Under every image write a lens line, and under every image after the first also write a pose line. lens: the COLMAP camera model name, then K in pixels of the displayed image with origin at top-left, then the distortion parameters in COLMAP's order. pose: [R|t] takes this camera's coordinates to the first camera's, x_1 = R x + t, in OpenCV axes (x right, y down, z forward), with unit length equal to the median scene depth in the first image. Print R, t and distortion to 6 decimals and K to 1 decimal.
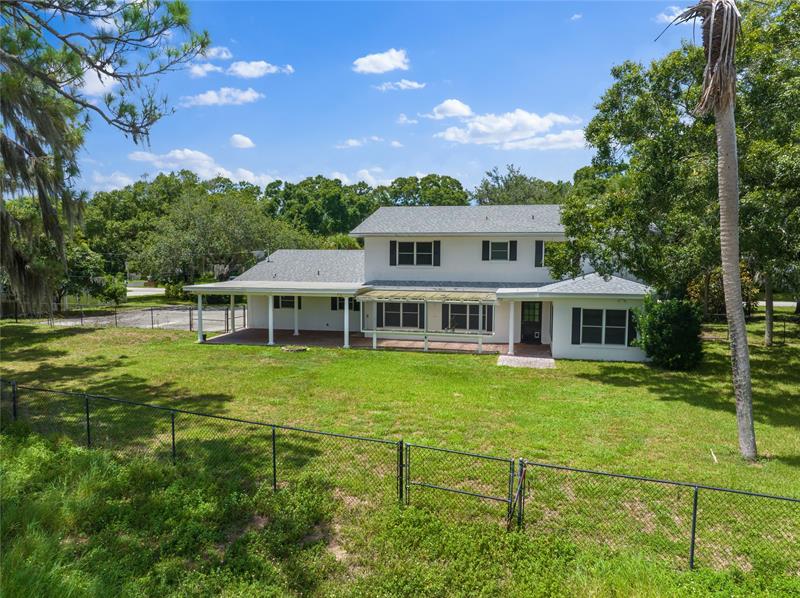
lens RADIAL K [[564.5, 0, 400.0], [0, 564.5, 299.0], [0, 0, 1]] dist [-0.034313, -0.002668]
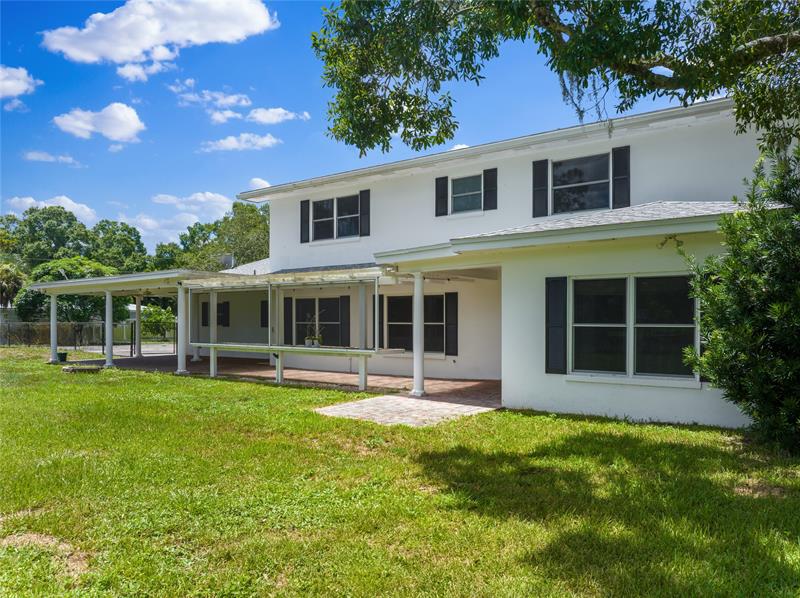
lens RADIAL K [[565.2, 0, 368.3], [0, 565.2, 324.2], [0, 0, 1]] dist [-0.050519, -0.000355]
pose [[0.915870, -0.004648, -0.401448, 0.293363], [-0.018749, 0.998347, -0.054332, 0.059208], [0.401036, 0.057288, 0.914269, 0.501269]]
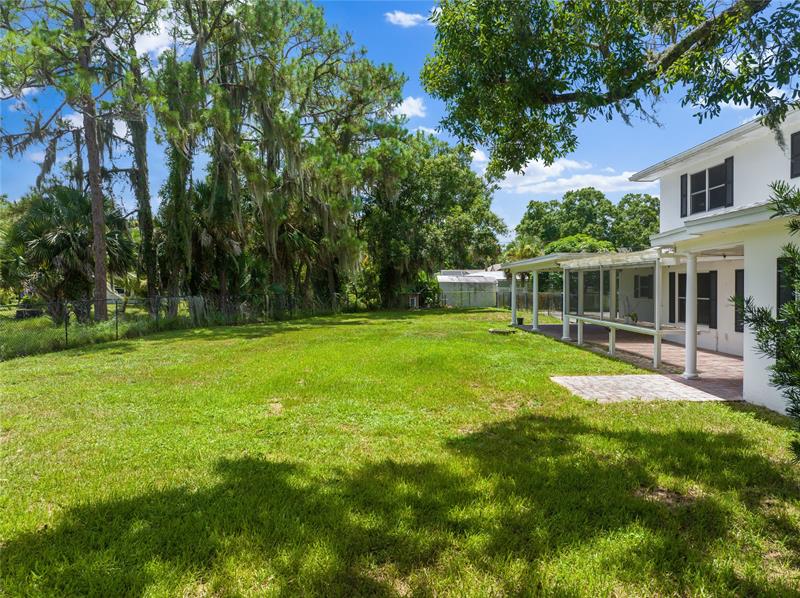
lens RADIAL K [[564.5, 0, 400.0], [0, 564.5, 299.0], [0, 0, 1]] dist [-0.034313, -0.002668]
pose [[0.216038, 0.014437, -0.976278, 0.506678], [-0.051293, 0.998678, 0.003418, 0.040668], [0.975037, 0.049338, 0.216493, 0.602795]]
